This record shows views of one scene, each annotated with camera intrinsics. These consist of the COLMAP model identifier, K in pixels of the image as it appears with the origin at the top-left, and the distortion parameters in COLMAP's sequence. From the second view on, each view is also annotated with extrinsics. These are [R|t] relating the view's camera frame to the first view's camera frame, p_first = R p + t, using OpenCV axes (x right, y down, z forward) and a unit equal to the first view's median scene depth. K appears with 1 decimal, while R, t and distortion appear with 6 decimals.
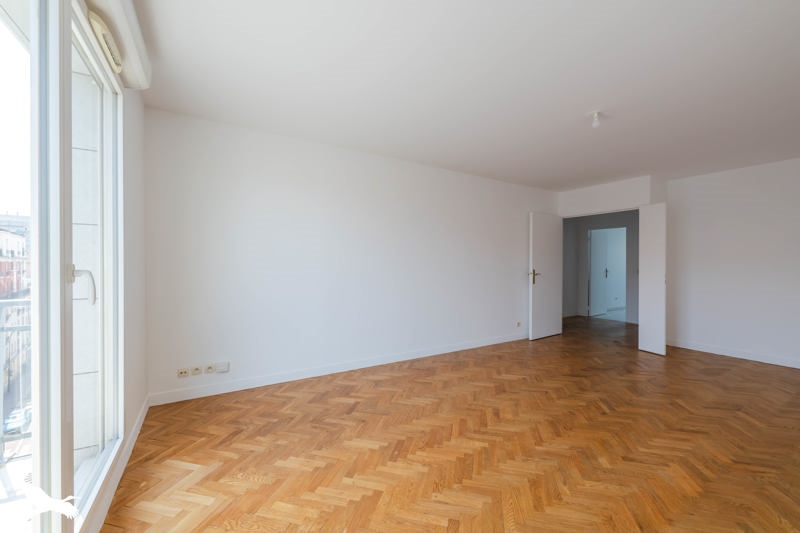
lens RADIAL K [[315.2, 0, 399.4], [0, 315.2, 265.3], [0, 0, 1]] dist [-0.000161, 0.000019]
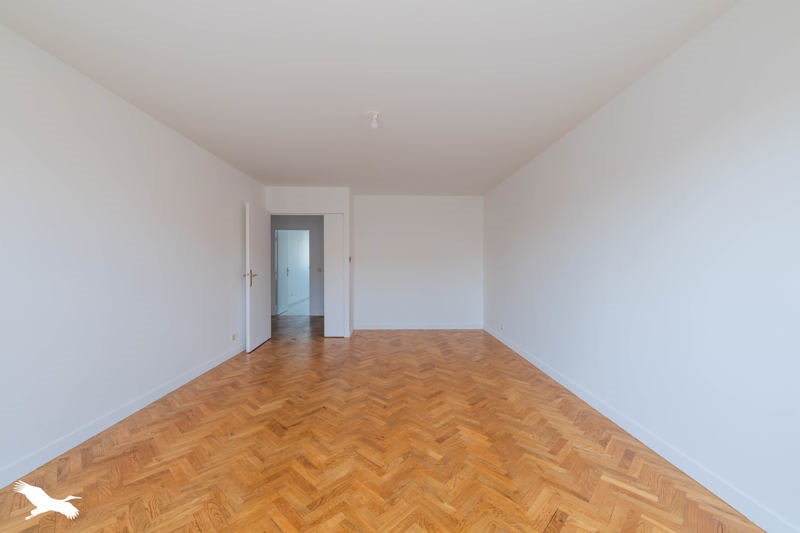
lens RADIAL K [[315.2, 0, 399.9], [0, 315.2, 268.3], [0, 0, 1]] dist [-0.000161, 0.000019]
pose [[0.505622, -0.015212, 0.862621, -0.179491], [0.004644, 0.999878, 0.014910, -0.003605], [-0.862743, -0.003533, 0.505631, 0.349847]]
